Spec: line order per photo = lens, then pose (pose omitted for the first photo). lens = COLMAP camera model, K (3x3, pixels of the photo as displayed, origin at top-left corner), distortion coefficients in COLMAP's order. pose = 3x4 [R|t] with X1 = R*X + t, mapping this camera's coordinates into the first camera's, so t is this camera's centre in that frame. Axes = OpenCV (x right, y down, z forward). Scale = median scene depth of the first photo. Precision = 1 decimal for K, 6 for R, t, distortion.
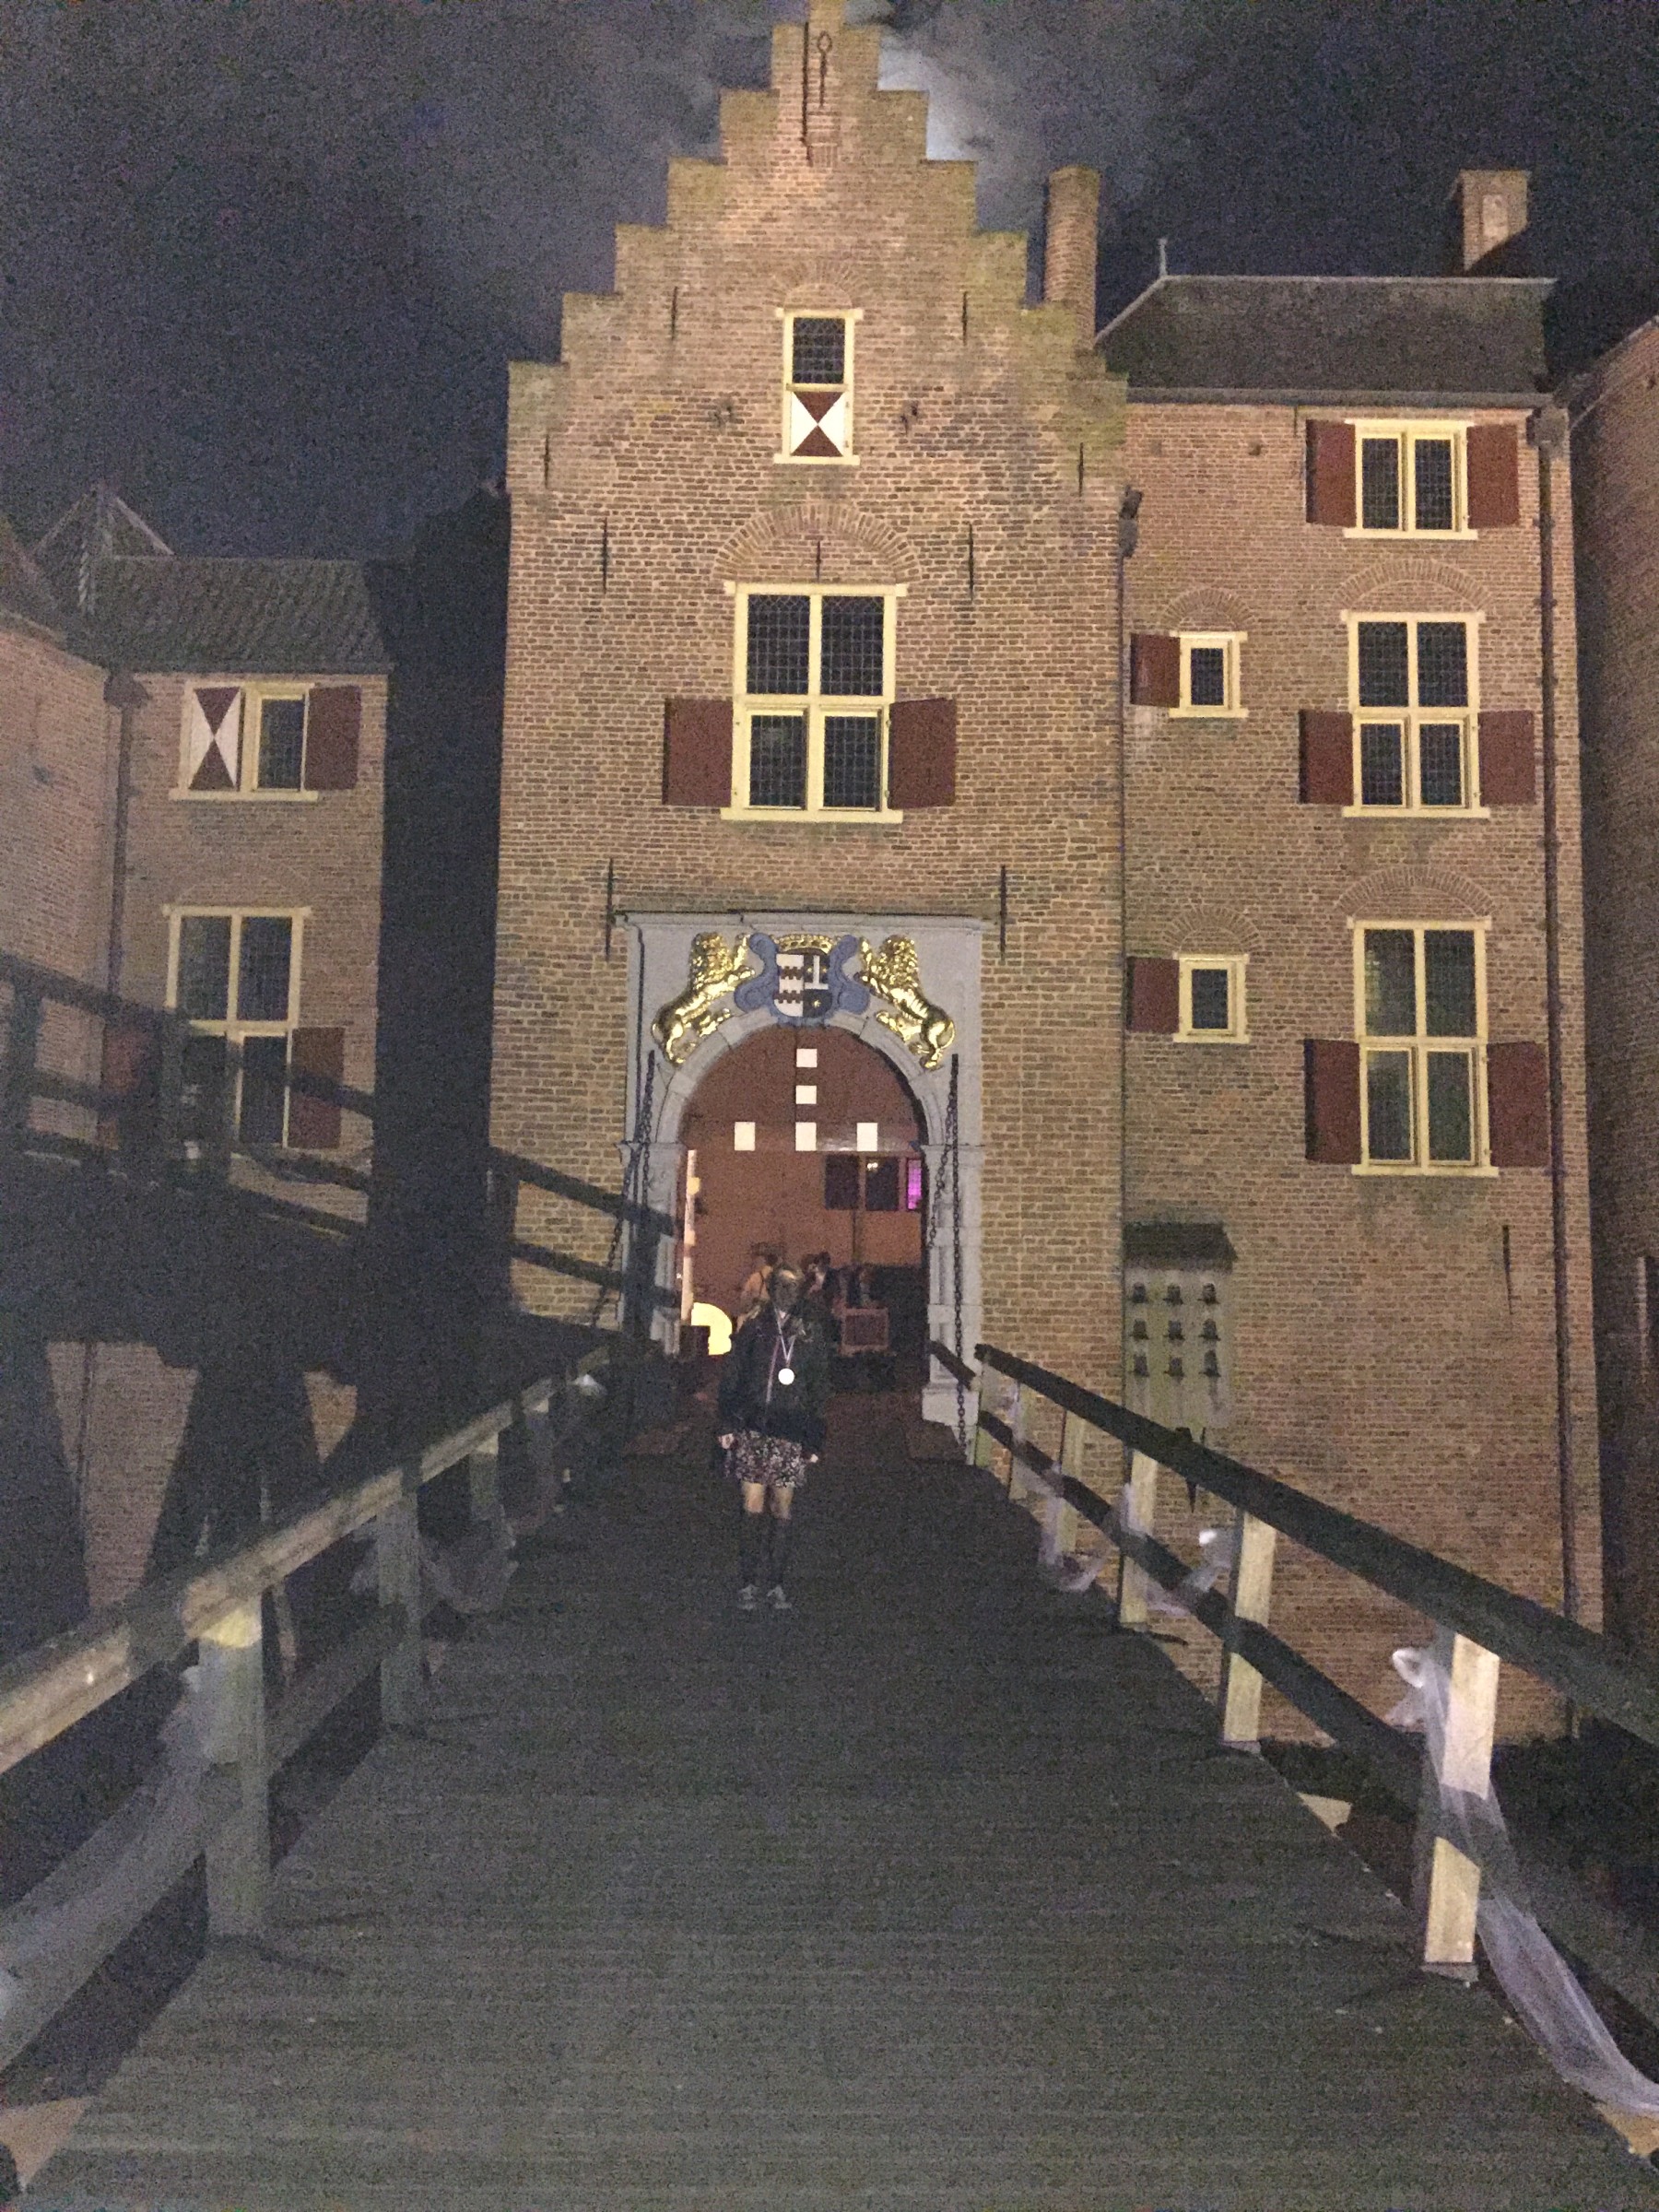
lens RADIAL K [[1914.0, 0, 845.7], [0, 1914.0, 1104.3], [0, 0, 1]] dist [0.088655, -0.109302]
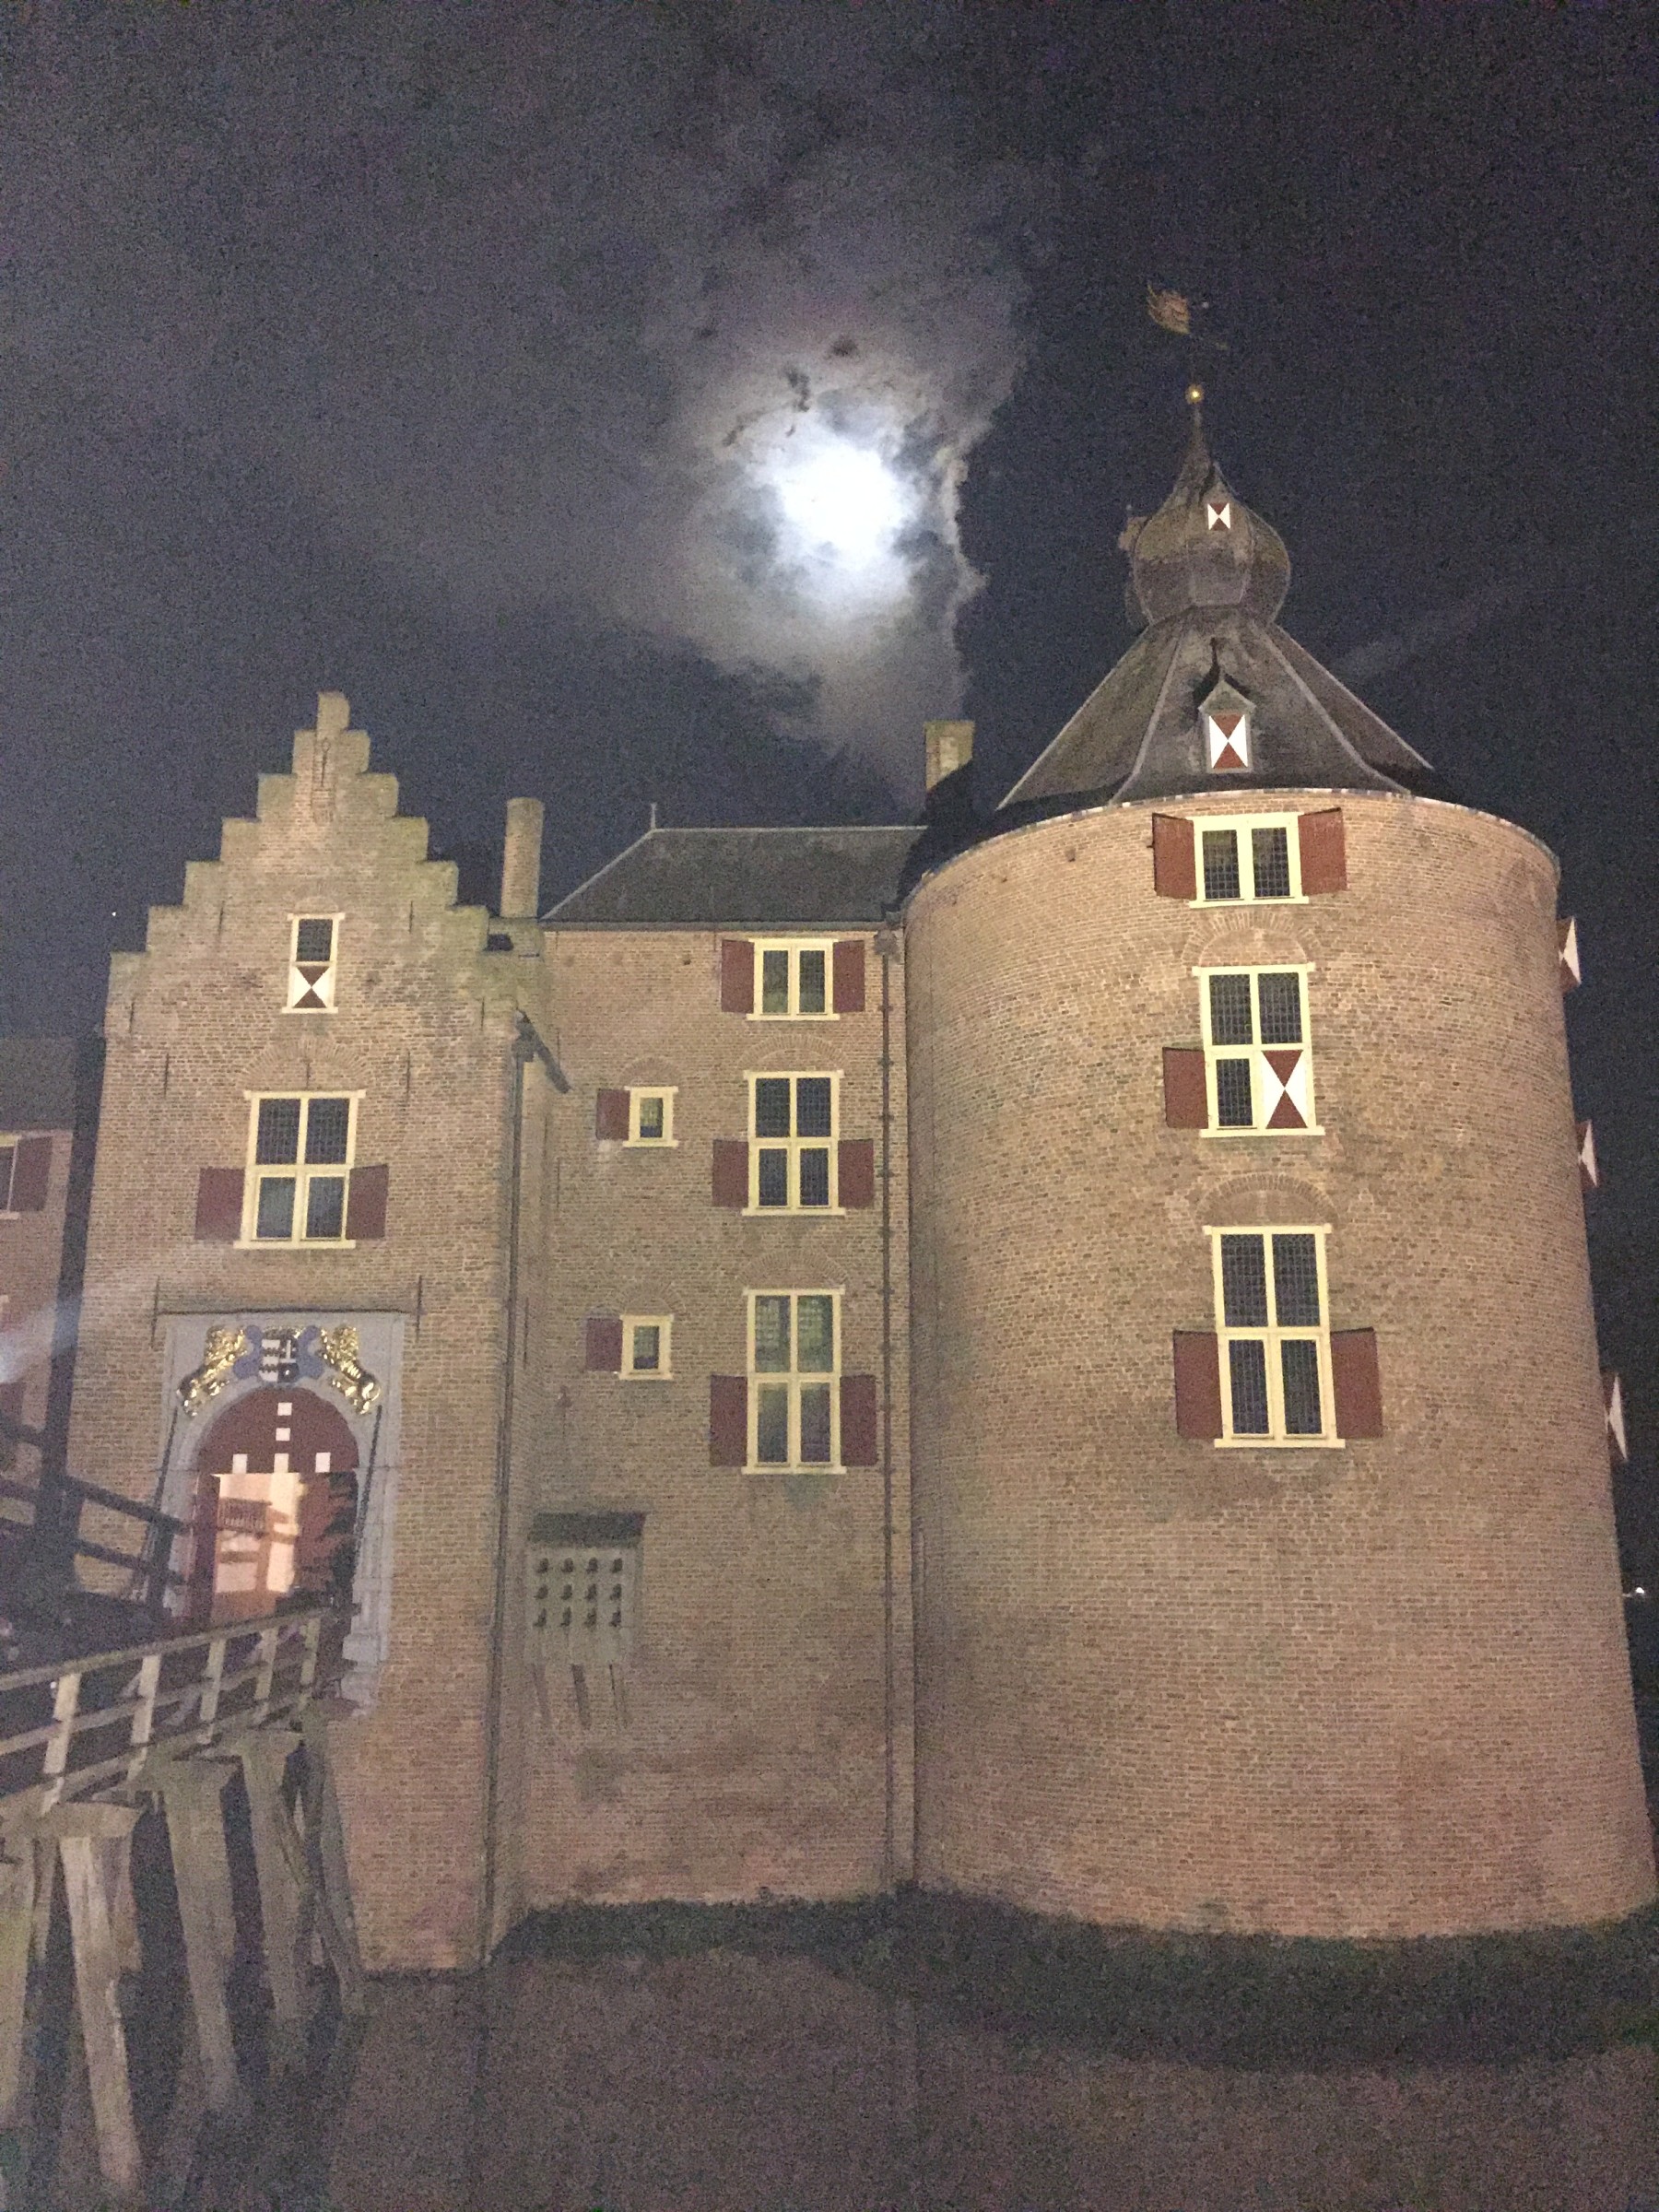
lens RADIAL K [[1914.0, 0, 819.7], [0, 1914.0, 1102.5], [0, 0, 1]] dist [0.088655, -0.109302]
pose [[0.999577, -0.021257, -0.019872, 0.374421], [0.018358, 0.990517, -0.136158, -0.042165], [0.022578, 0.135735, 0.990488, -0.439229]]
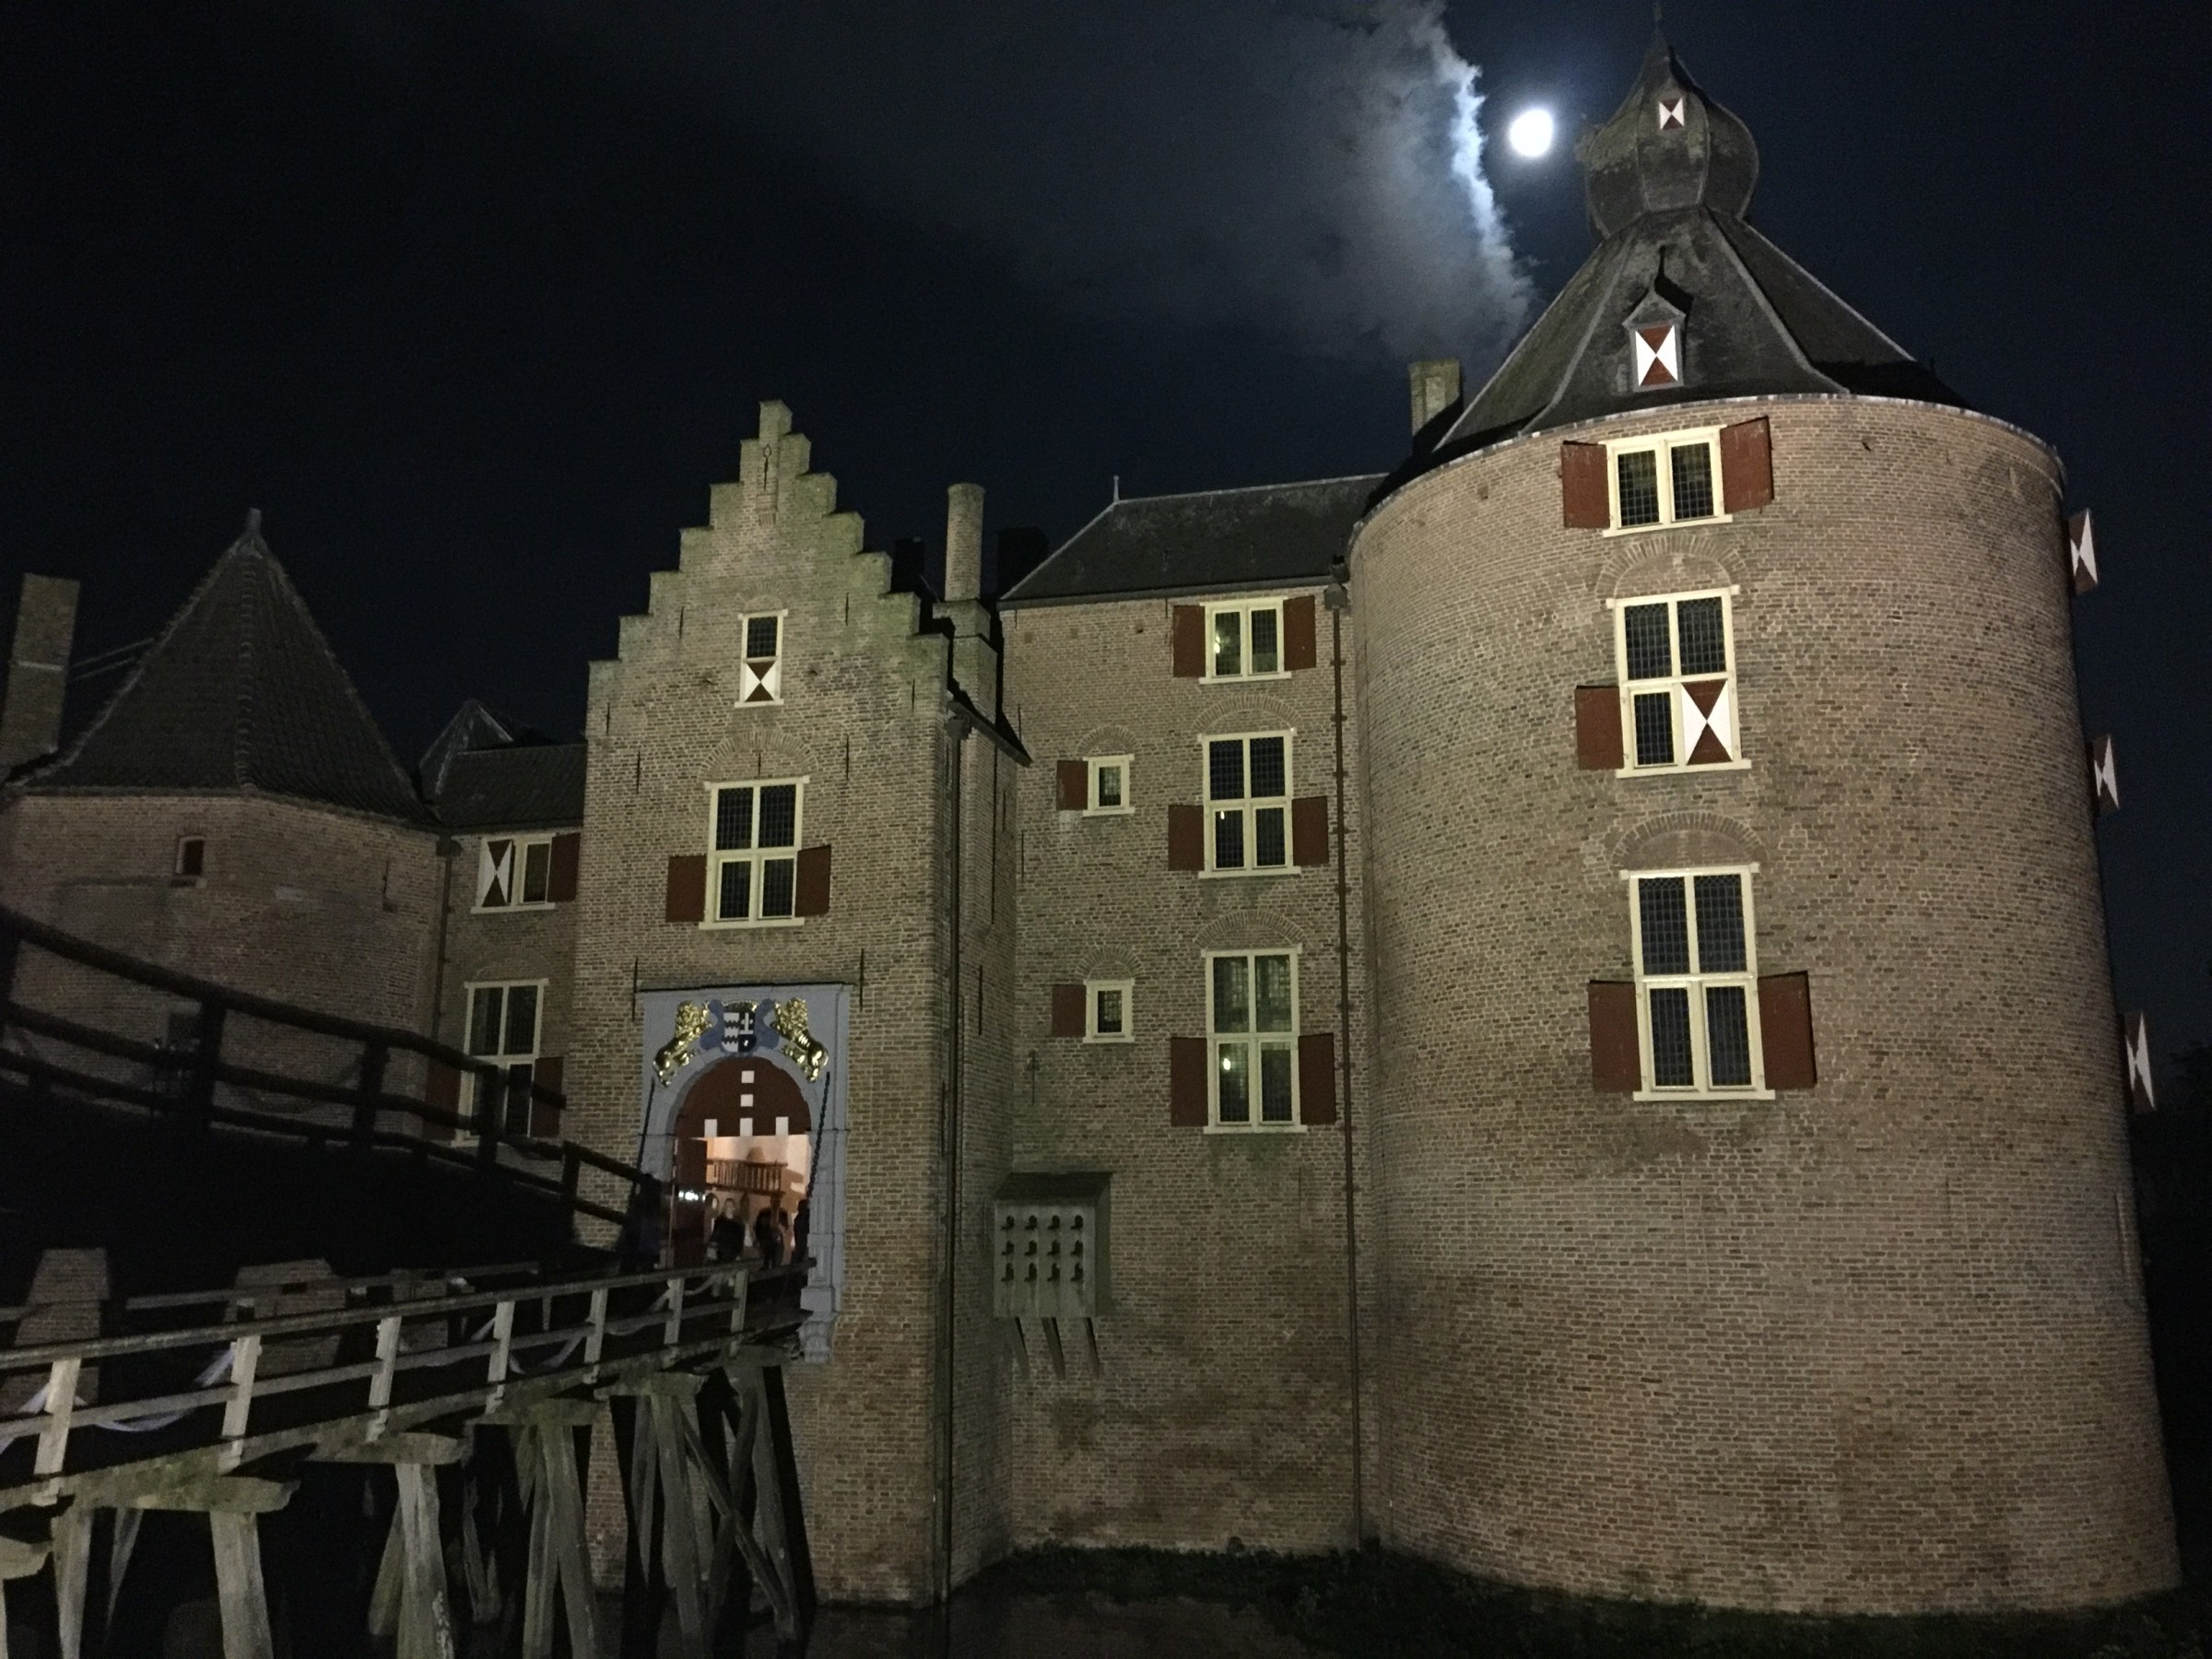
lens RADIAL K [[1914.0, 0, 1076.6], [0, 1914.0, 812.5], [0, 0, 1]] dist [0.088655, -0.109302]
pose [[0.965547, -0.070688, -0.250443, 0.575340], [0.041821, 0.992040, -0.118773, -0.035912], [0.256846, 0.104208, 0.960818, -0.424977]]
